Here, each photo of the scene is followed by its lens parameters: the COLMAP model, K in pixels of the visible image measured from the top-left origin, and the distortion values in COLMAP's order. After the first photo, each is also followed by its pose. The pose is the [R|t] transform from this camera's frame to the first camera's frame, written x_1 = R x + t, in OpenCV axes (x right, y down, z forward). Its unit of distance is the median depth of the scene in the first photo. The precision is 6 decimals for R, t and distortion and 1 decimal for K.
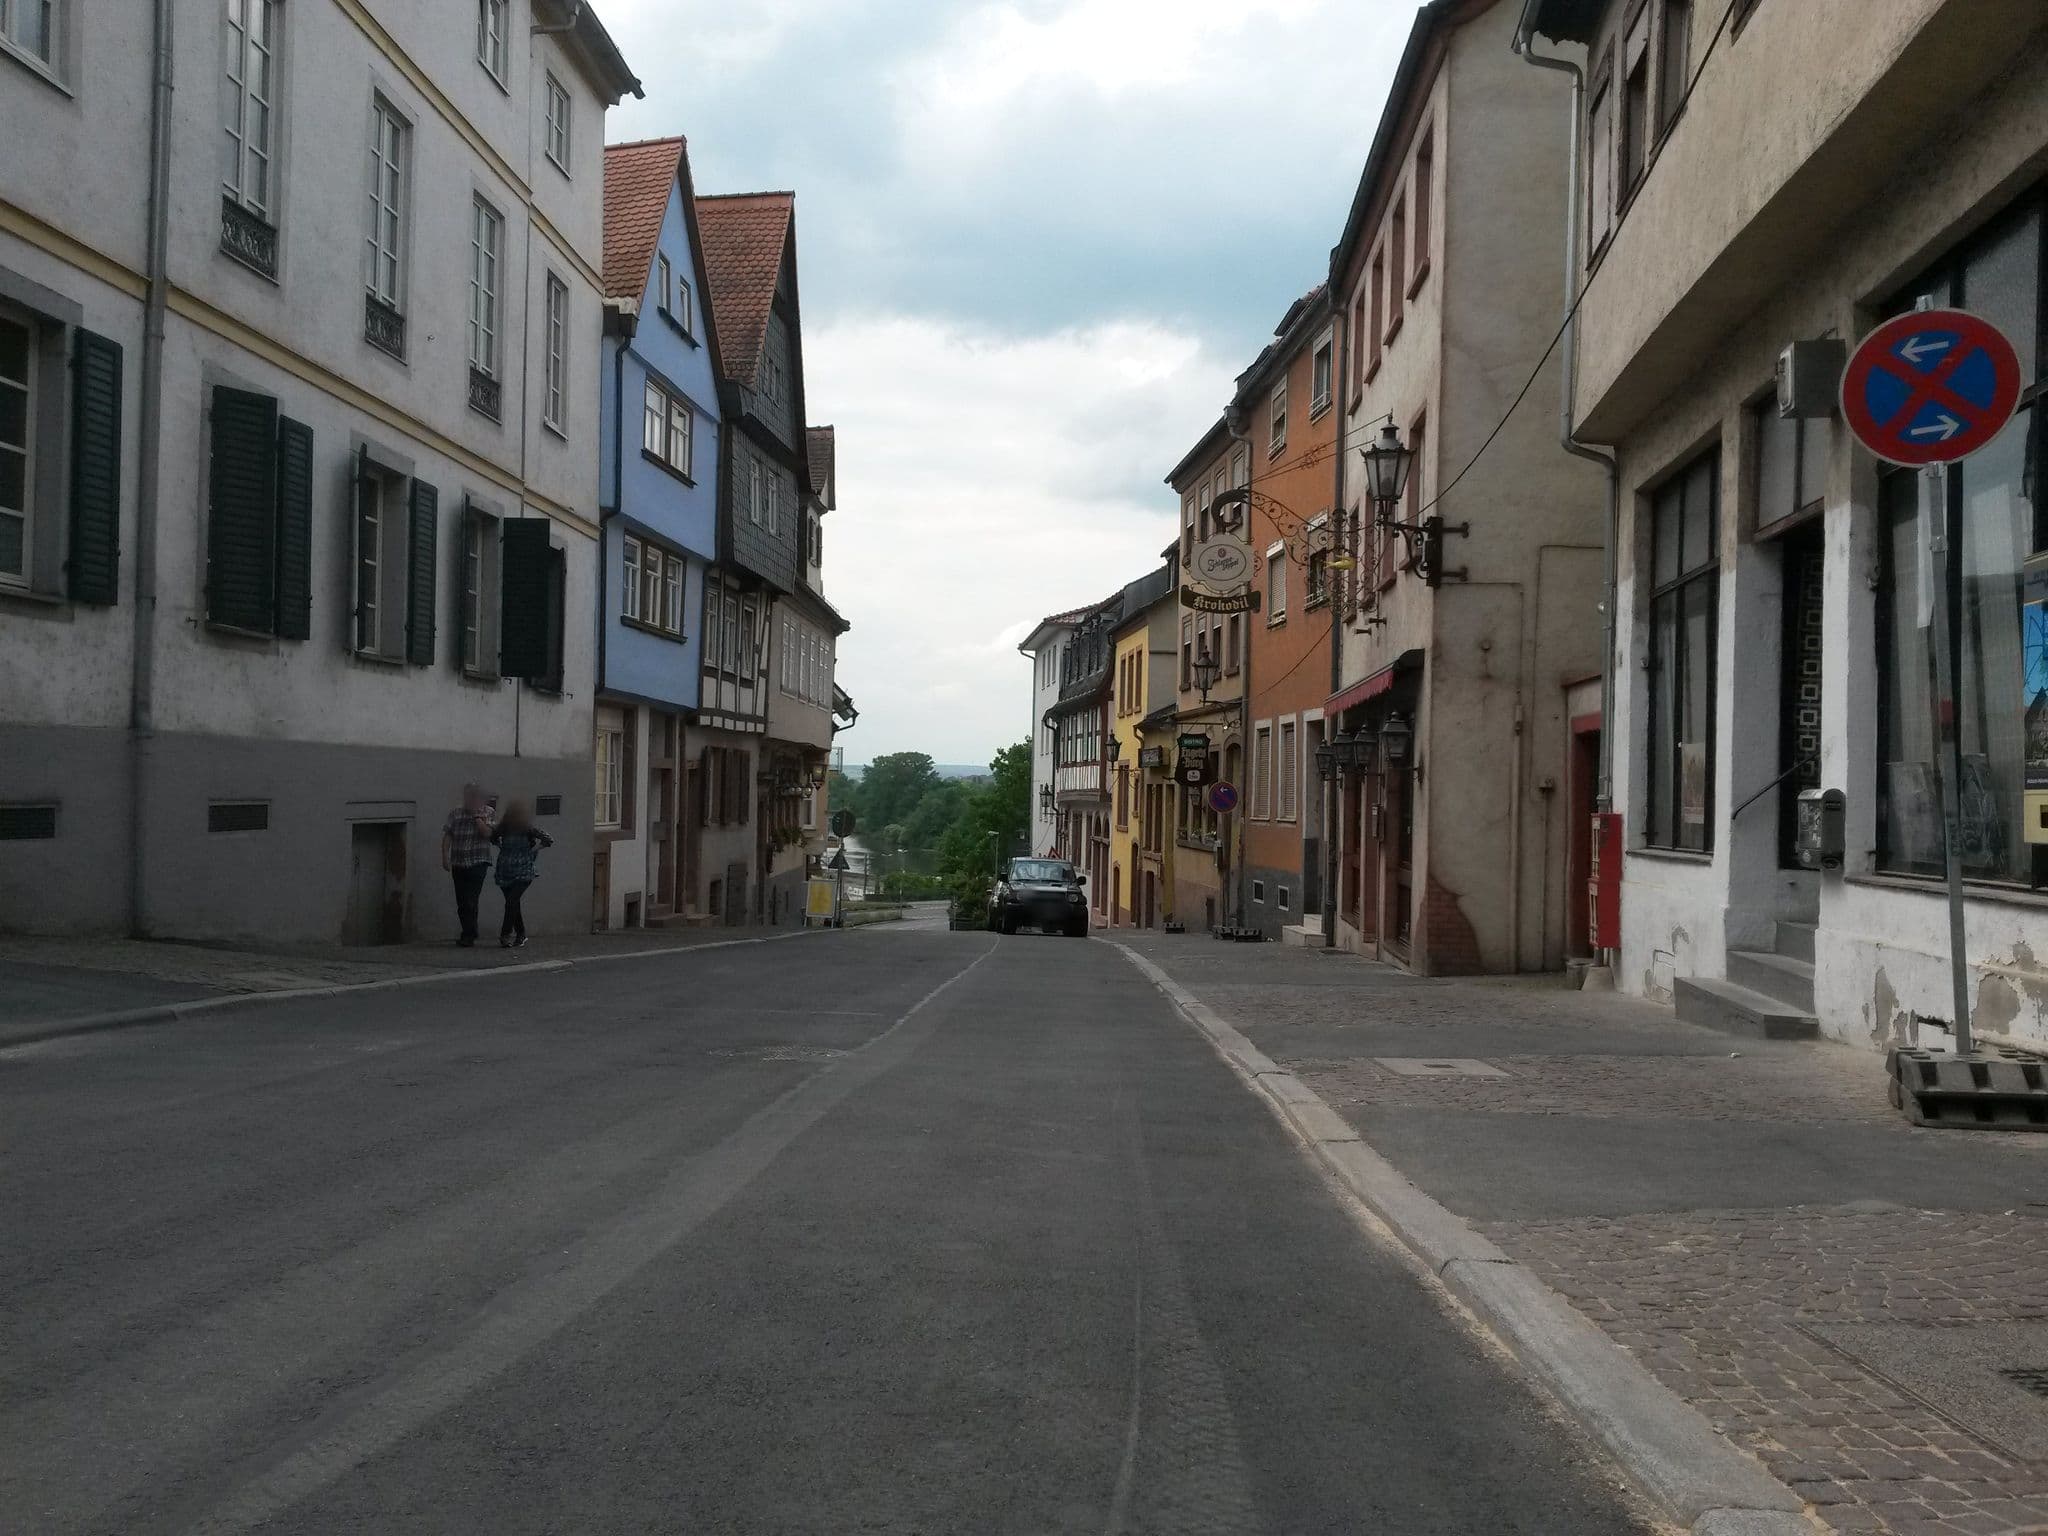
lens RADIAL K [[844.9, 0, 1034.2], [0, 844.9, 831.8], [0, 0, 1]] dist [0.026091, -0.000029]
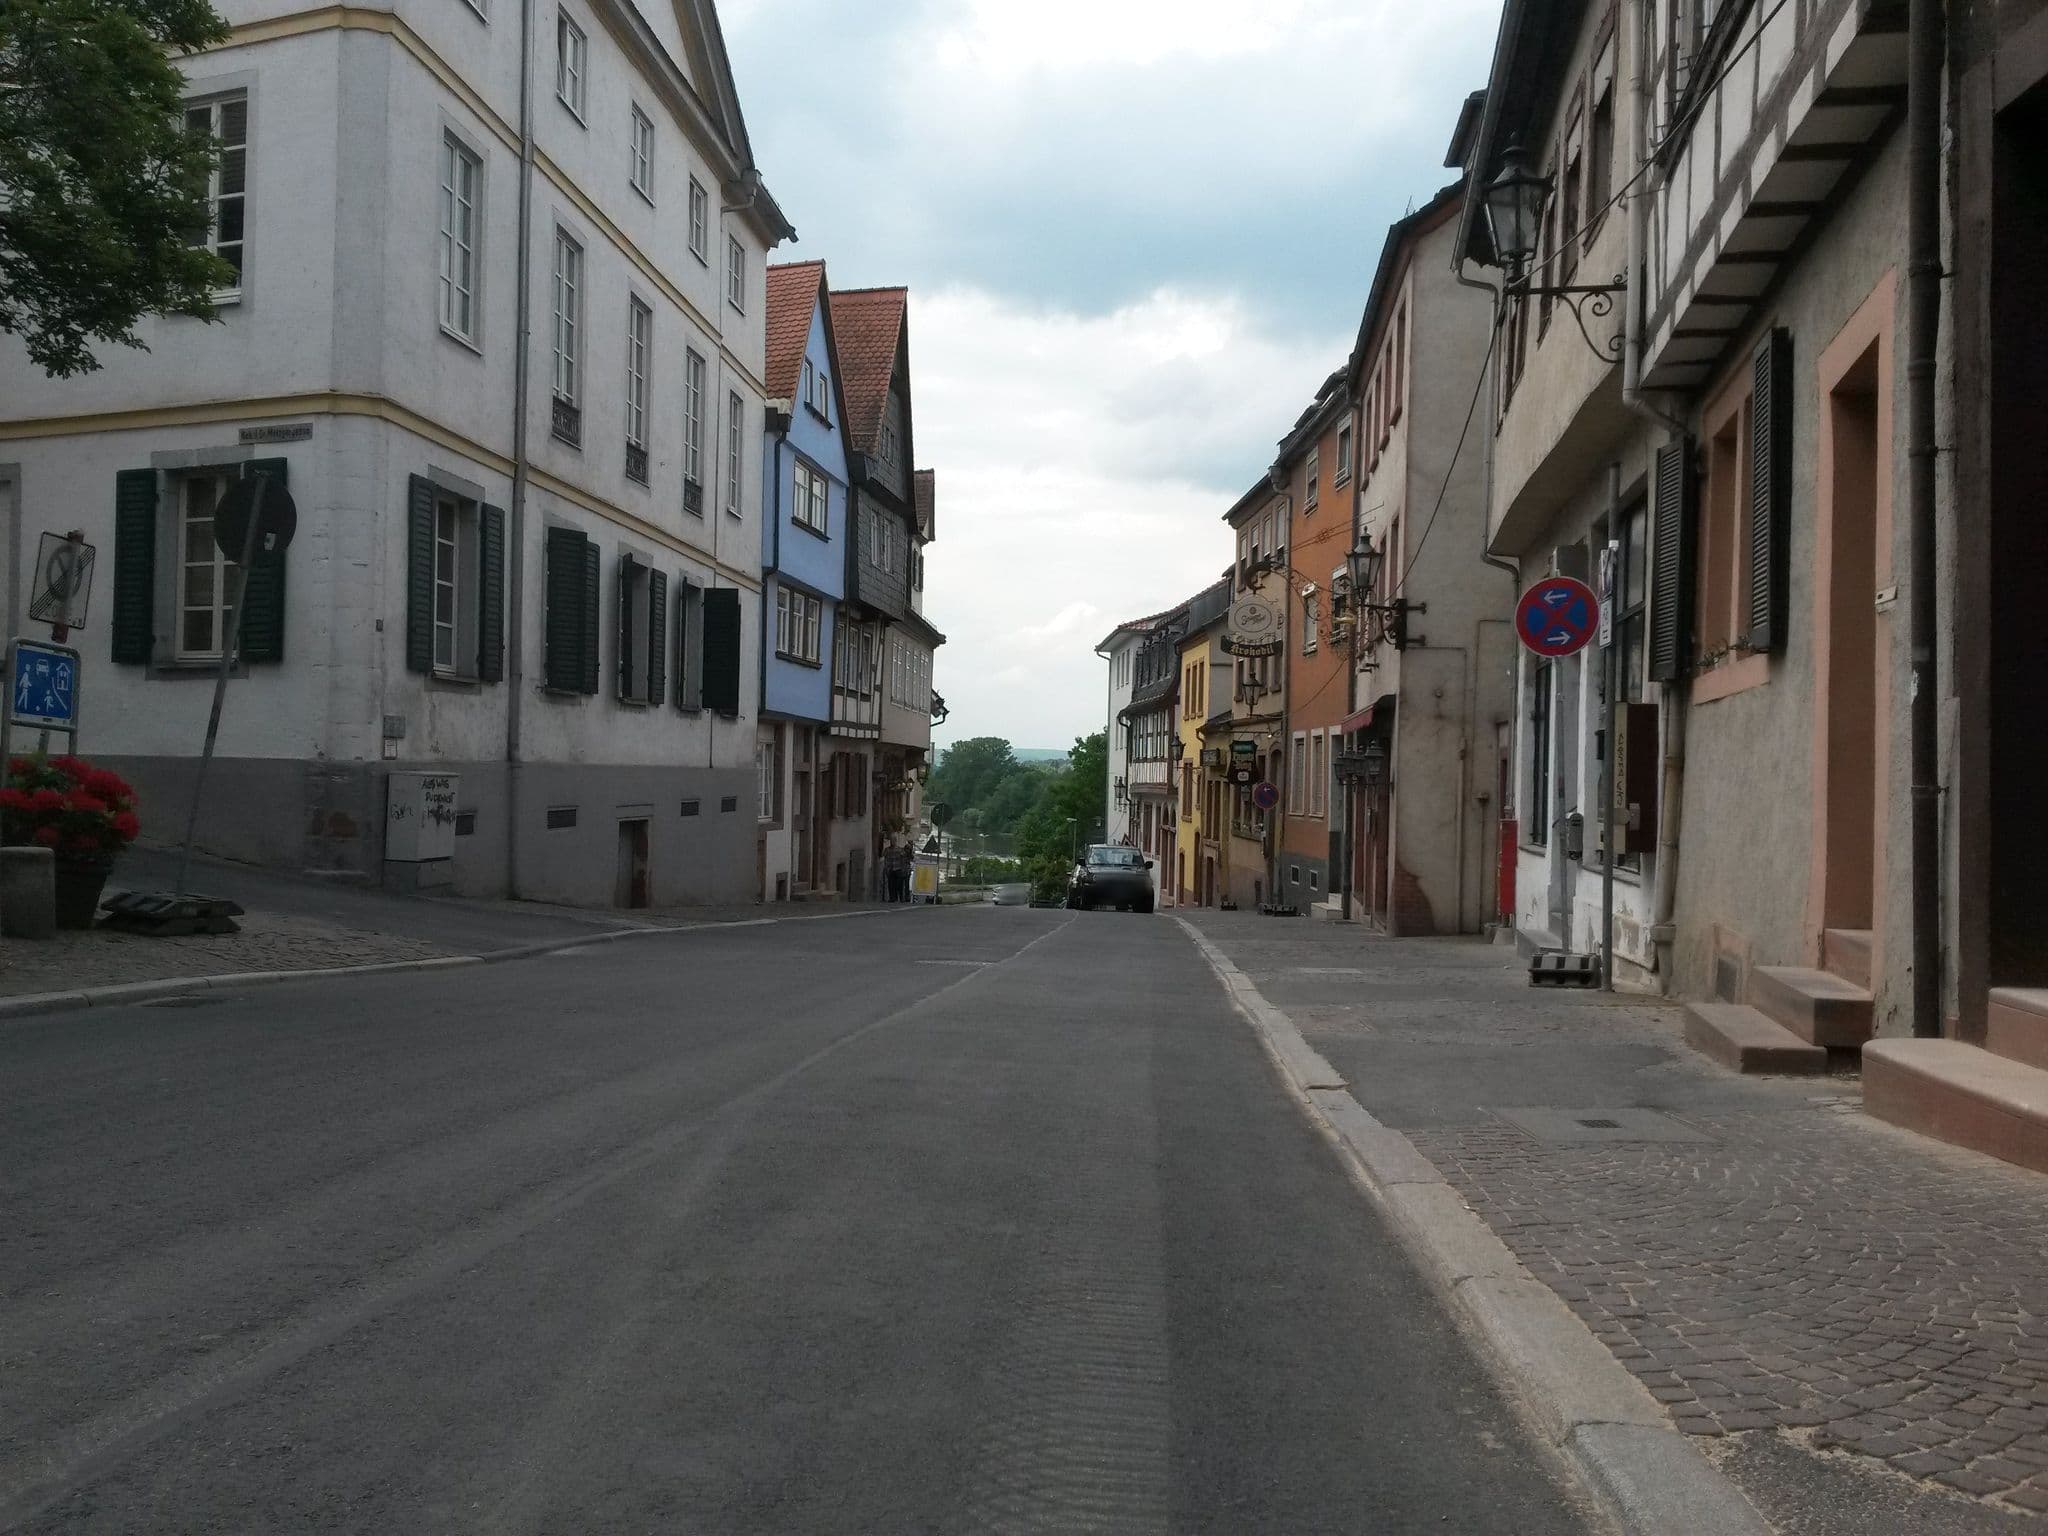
lens RADIAL K [[844.9, 0, 1034.2], [0, 844.9, 831.8], [0, 0, 1]] dist [0.026091, -0.000029]
pose [[0.995868, 0.001296, -0.090806, 0.005978], [0.000459, 0.999813, 0.019311, -0.012935], [0.090814, -0.019273, 0.995681, -0.216023]]
